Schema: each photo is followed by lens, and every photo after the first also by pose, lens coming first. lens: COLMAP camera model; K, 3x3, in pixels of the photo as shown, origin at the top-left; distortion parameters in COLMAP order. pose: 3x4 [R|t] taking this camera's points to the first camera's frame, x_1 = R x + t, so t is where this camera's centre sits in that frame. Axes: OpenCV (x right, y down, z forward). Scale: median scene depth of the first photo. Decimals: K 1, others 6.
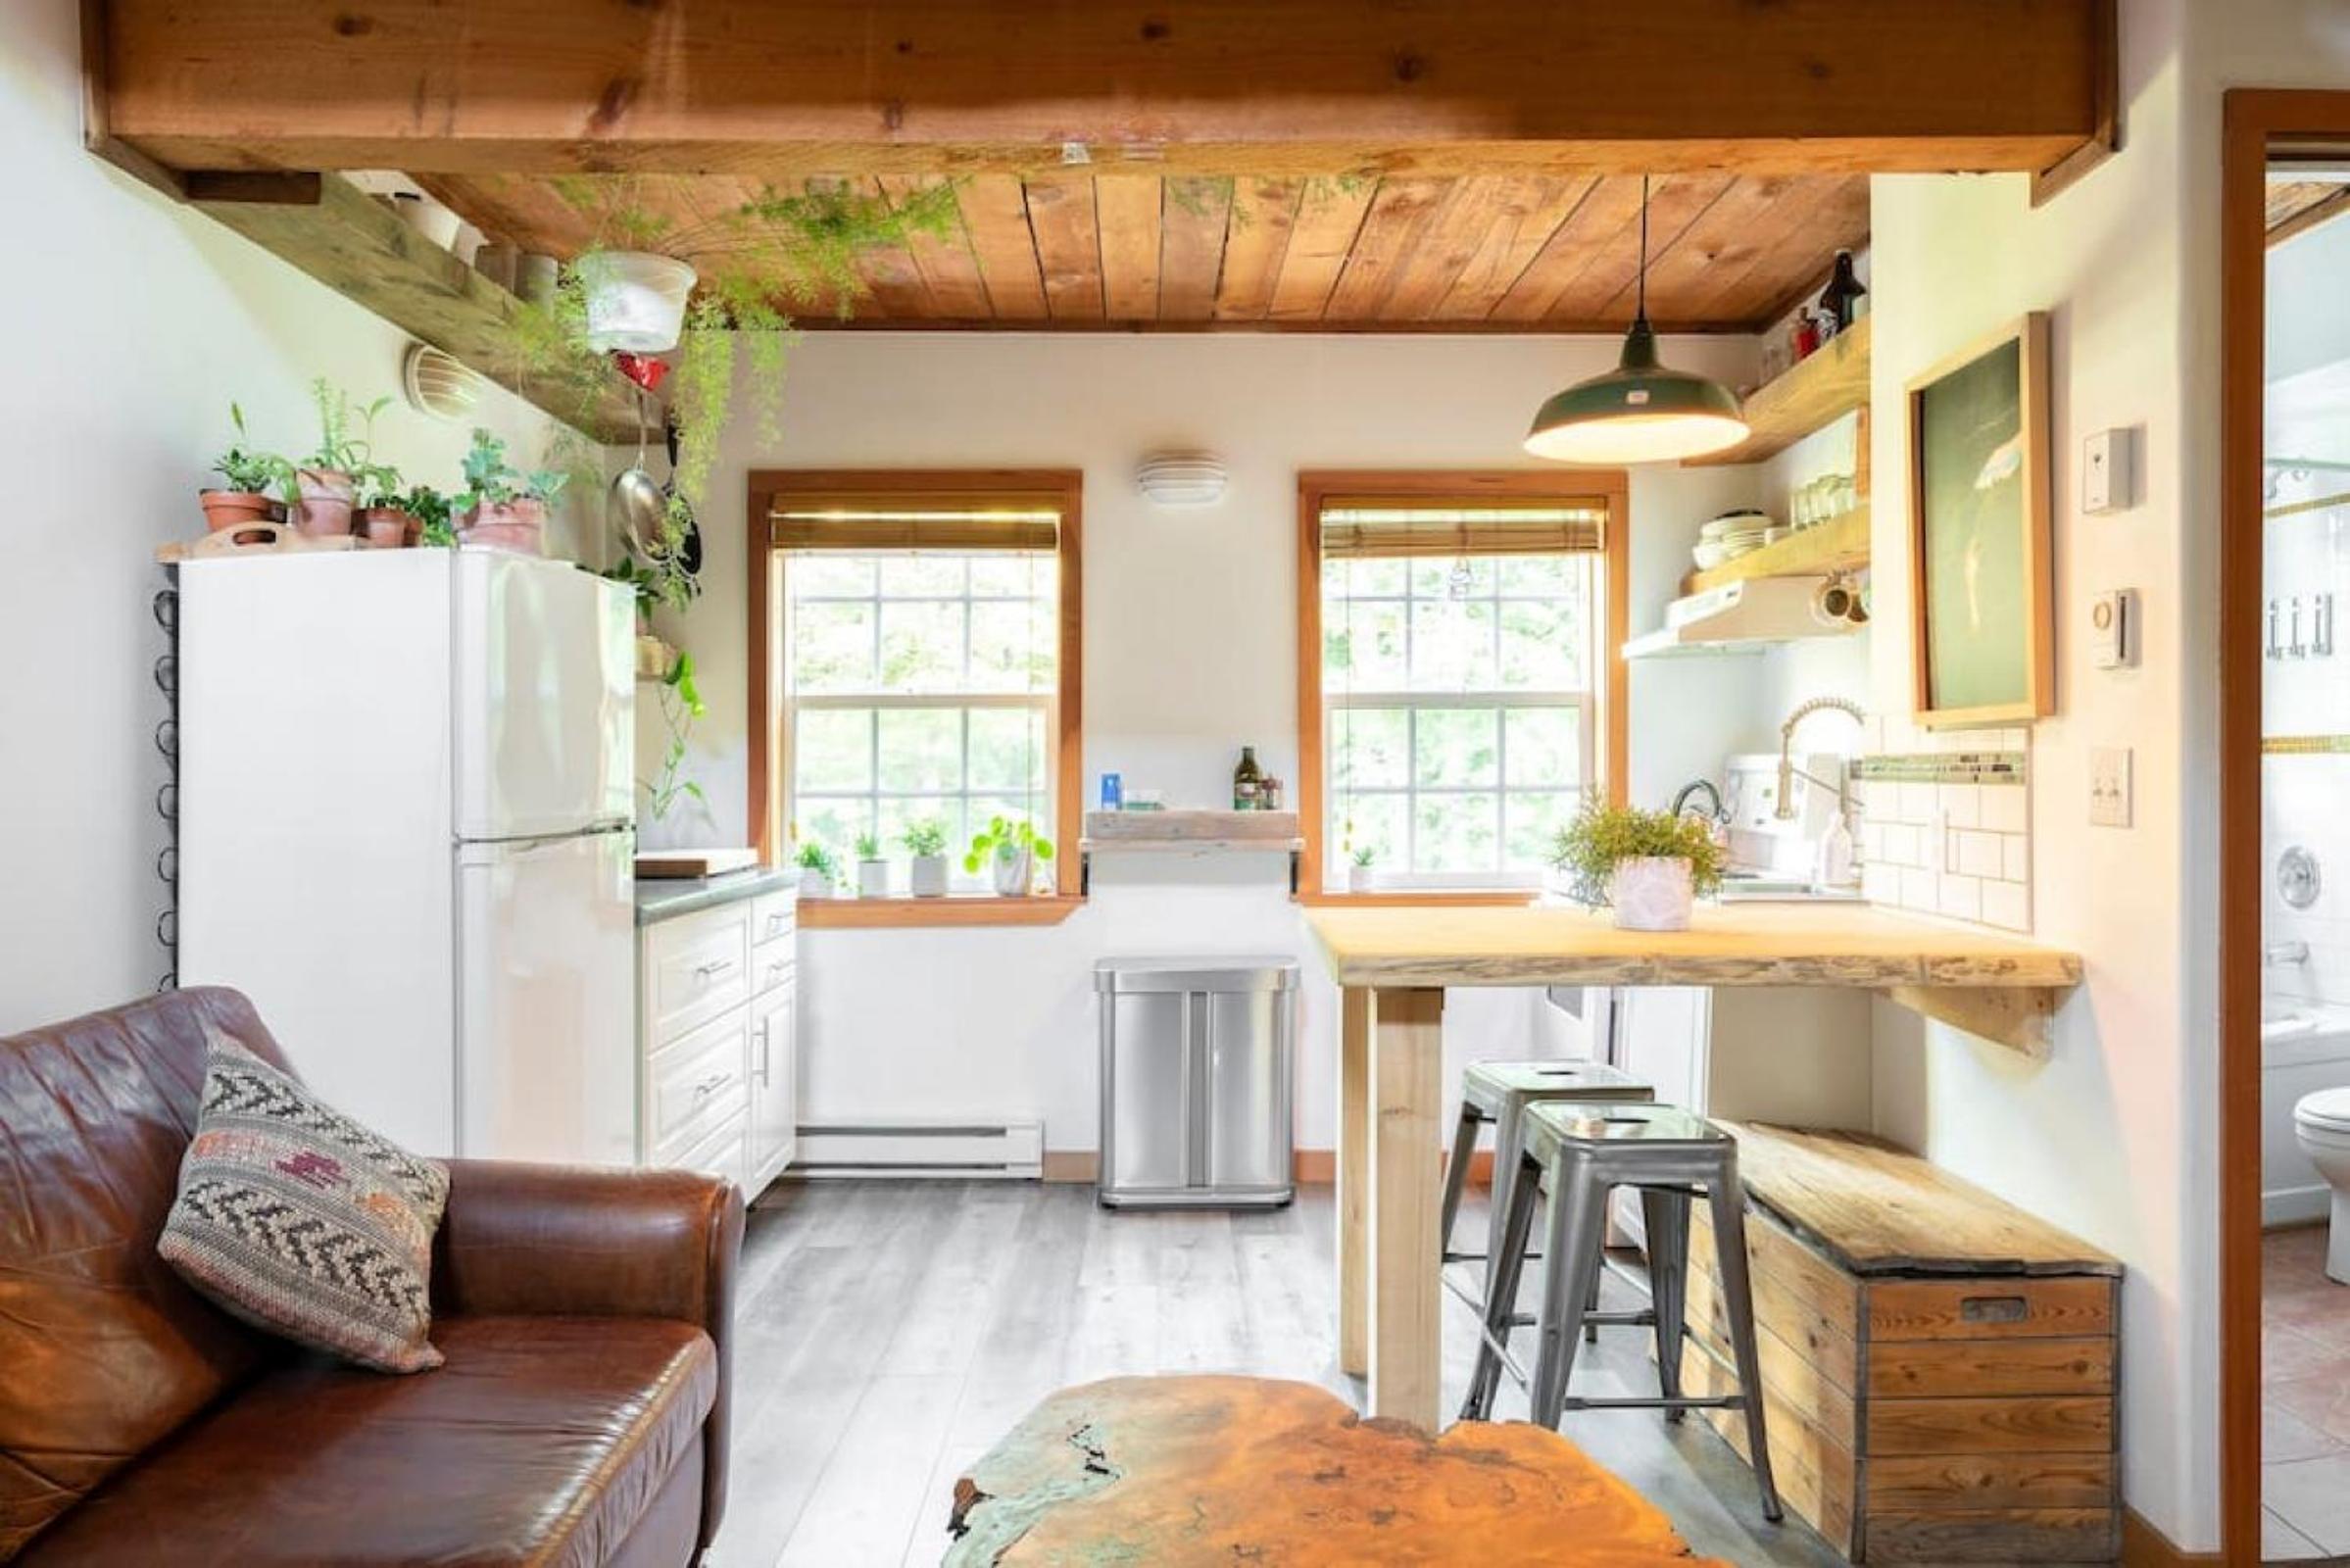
lens RADIAL K [[1573.3, 0, 1219.4], [0, 1573.3, 781.1], [0, 0, 1]] dist [-0.054310, -0.000143]
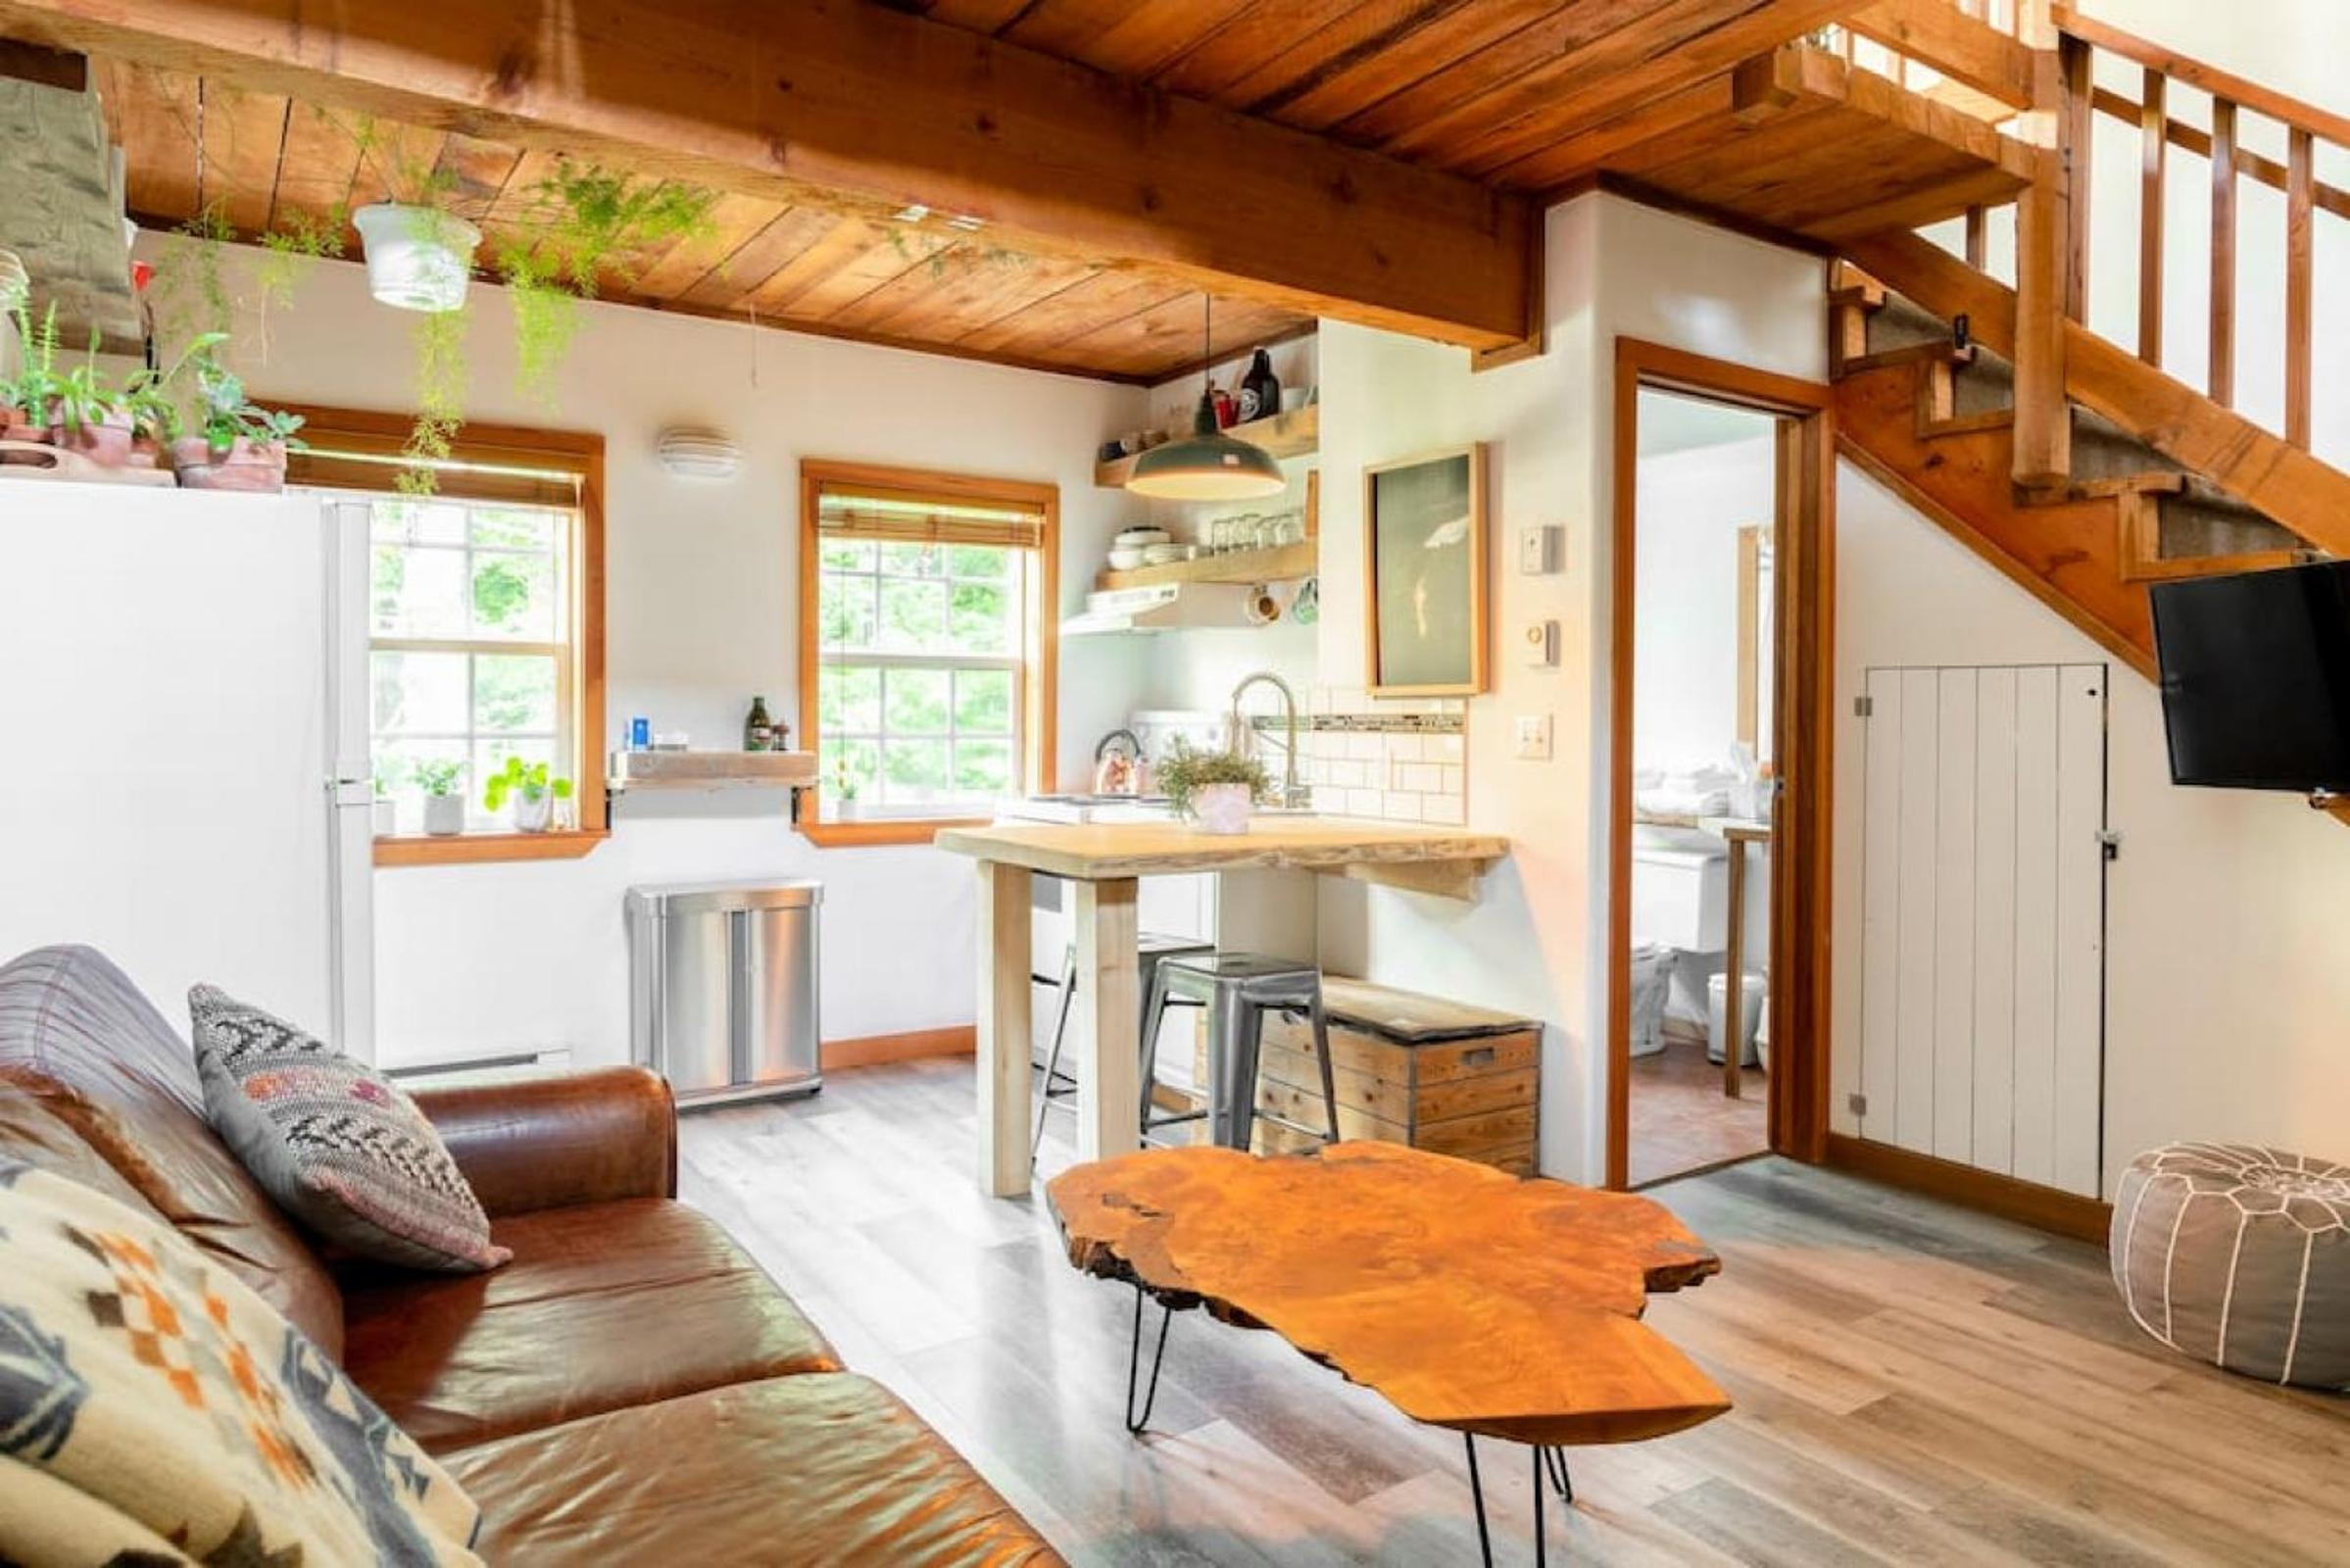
lens RADIAL K [[1429.7, 0, 1183.3], [0, 1429.7, 735.1], [0, 0, 1]] dist [-0.009831, -0.001978]
pose [[0.833198, 0.010902, 0.552867, -0.441651], [-0.011515, 0.999931, -0.002365, 0.007826], [-0.552854, -0.004396, 0.833266, -0.057664]]
